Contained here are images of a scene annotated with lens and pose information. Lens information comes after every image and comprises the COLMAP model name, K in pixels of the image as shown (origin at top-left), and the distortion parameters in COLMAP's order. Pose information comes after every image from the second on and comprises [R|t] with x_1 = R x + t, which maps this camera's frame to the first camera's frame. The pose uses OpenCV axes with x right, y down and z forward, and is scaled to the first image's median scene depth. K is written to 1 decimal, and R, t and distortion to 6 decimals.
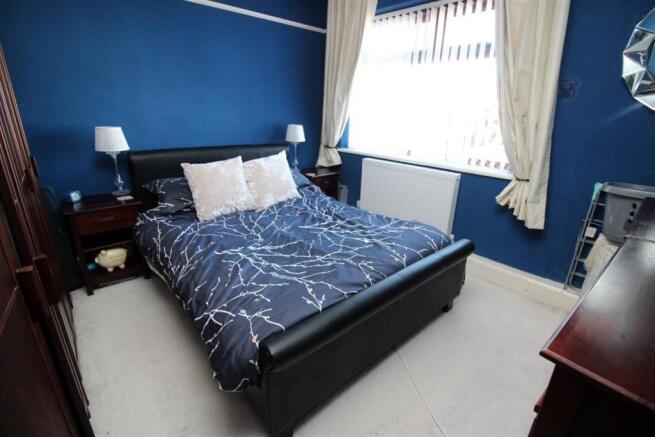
lens RADIAL K [[305.6, 0, 325.4], [0, 305.6, 218.0], [0, 0, 1]] dist [-0.008809, -0.005758]
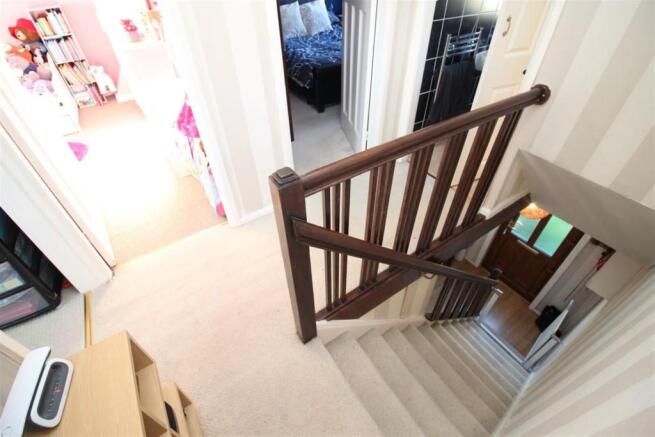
lens RADIAL K [[305.6, 0, 326.8], [0, 305.6, 219.1], [0, 0, 1]] dist [-0.008809, -0.005758]
pose [[0.990153, 0.057337, -0.127712, 0.167286], [-0.003282, 0.921536, 0.388279, 0.255541], [0.139954, -0.384036, 0.912649, -0.977491]]
